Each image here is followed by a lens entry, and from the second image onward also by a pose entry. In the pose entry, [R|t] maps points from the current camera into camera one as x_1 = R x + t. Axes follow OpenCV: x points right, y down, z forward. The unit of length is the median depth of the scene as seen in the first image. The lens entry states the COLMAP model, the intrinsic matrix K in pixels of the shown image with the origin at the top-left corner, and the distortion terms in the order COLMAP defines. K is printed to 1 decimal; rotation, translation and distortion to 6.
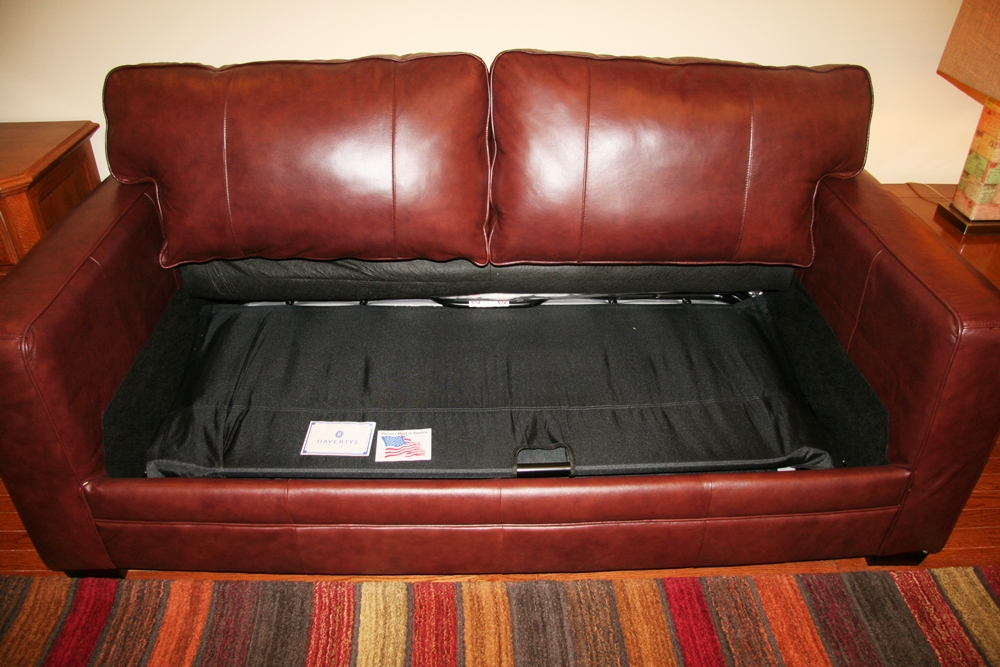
lens RADIAL K [[772.9, 0, 476.0], [0, 772.9, 335.7], [0, 0, 1]] dist [-0.063131, 0.002413]
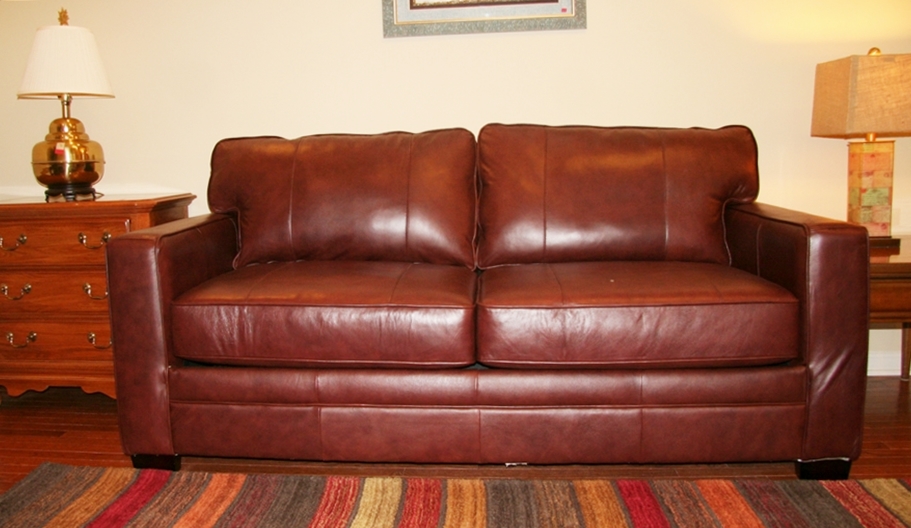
lens RADIAL K [[834.9, 0, 390.8], [0, 834.9, 263.5], [0, 0, 1]] dist [-0.091242, 0.079281]
pose [[0.992074, 0.001270, -0.125649, 0.058901], [-0.055968, 0.899745, -0.432812, 0.601915], [0.112503, 0.436413, 0.892685, -0.336652]]
